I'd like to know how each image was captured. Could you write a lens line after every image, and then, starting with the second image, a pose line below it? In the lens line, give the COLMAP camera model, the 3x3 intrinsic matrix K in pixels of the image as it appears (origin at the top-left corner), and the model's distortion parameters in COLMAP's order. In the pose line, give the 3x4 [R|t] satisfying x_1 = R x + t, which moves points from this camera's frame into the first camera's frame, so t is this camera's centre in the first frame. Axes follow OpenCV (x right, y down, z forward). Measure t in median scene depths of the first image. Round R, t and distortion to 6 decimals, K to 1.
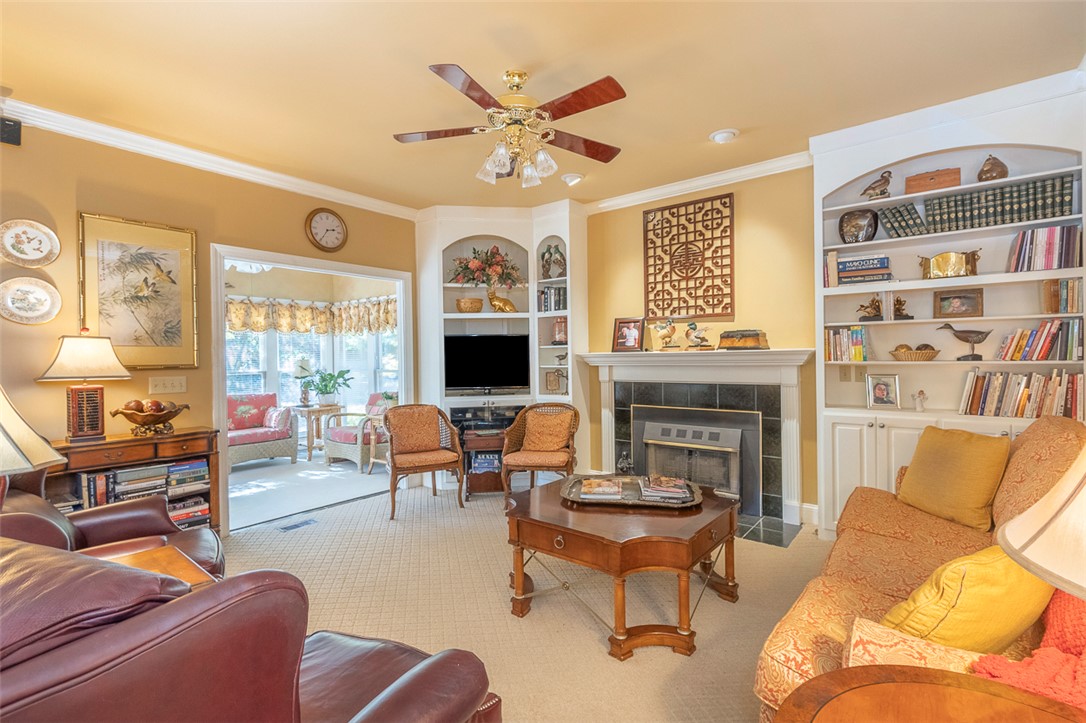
lens RADIAL K [[500.4, 0, 562.4], [0, 500.4, 361.4], [0, 0, 1]] dist [0.006295, -0.000347]
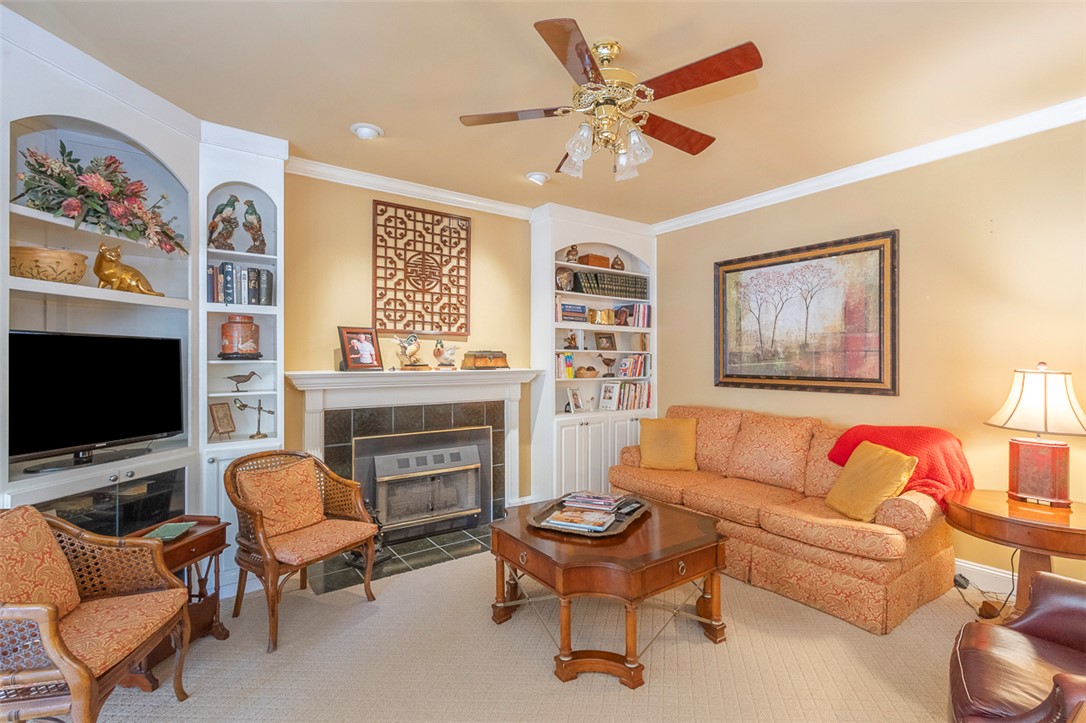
lens RADIAL K [[500.4, 0, 549.6], [0, 500.4, 361.8], [0, 0, 1]] dist [0.006295, -0.000347]
pose [[0.286474, 0.016957, 0.957938, -0.563795], [0.010742, 0.999724, -0.020909, -0.013840], [-0.958028, 0.016281, 0.286212, 0.514325]]
